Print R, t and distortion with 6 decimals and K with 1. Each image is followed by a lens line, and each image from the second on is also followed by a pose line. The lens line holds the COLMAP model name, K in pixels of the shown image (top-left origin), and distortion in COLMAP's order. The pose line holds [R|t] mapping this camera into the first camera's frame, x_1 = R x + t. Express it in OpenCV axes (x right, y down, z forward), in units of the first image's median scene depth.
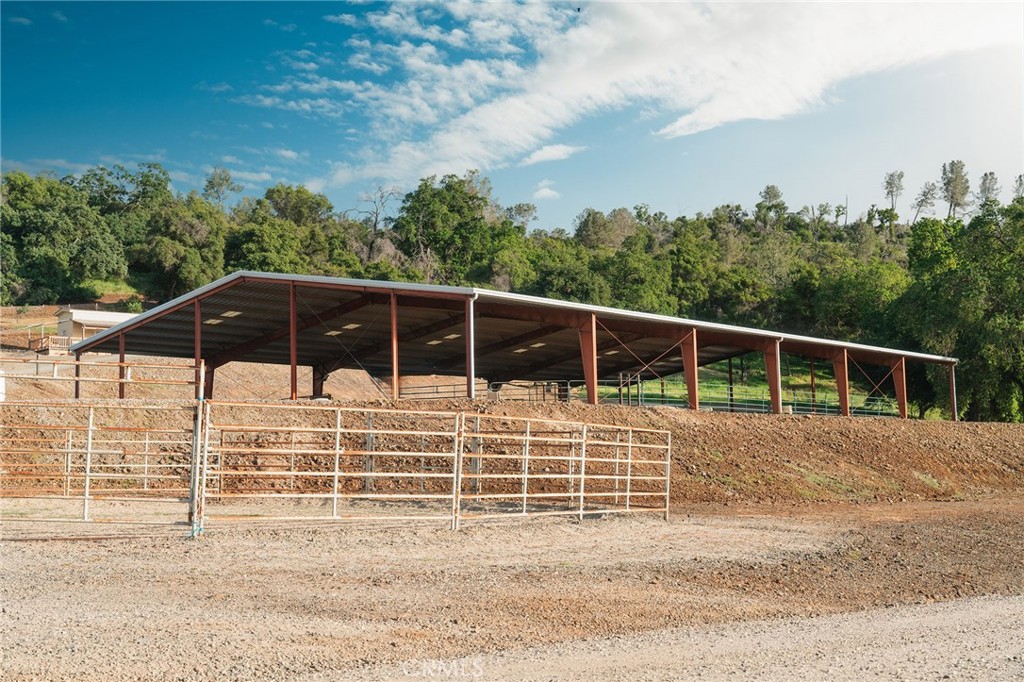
lens RADIAL K [[1322.8, 0, 512.0], [0, 1322.8, 341.0], [0, 0, 1]] dist [0.020002, 0.012458]
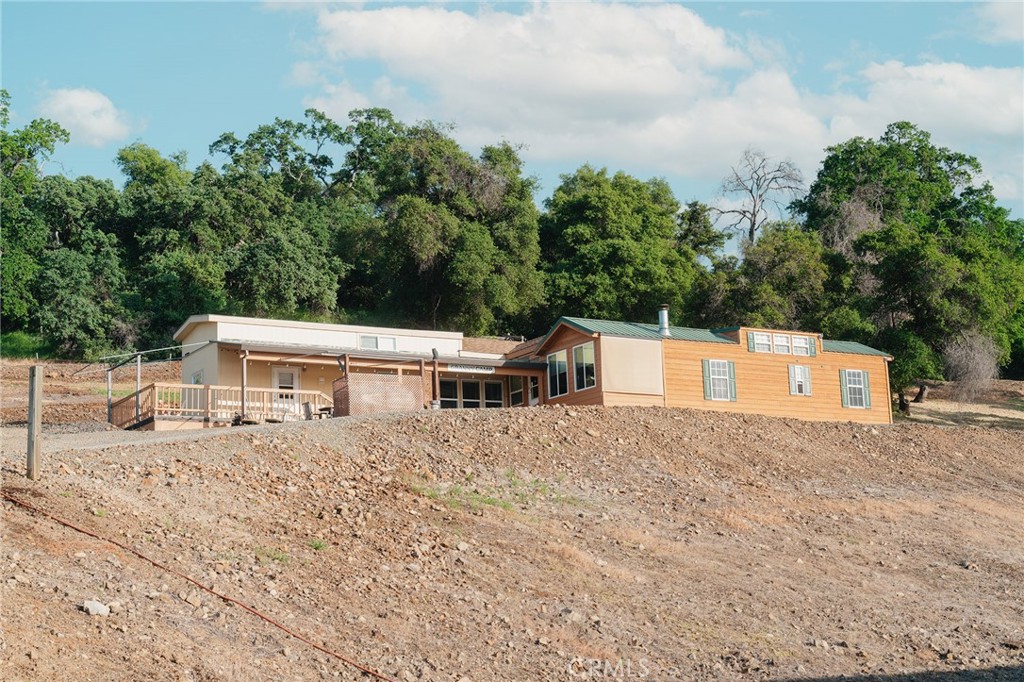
lens RADIAL K [[1567.1, 0, 512.0], [0, 1567.1, 341.0], [0, 0, 1]] dist [0.029361, 0.042185]
pose [[0.986906, -0.045218, -0.154828, -0.136328], [0.031736, 0.995573, -0.088467, 0.019411], [0.158143, 0.082394, 0.983973, 0.435888]]
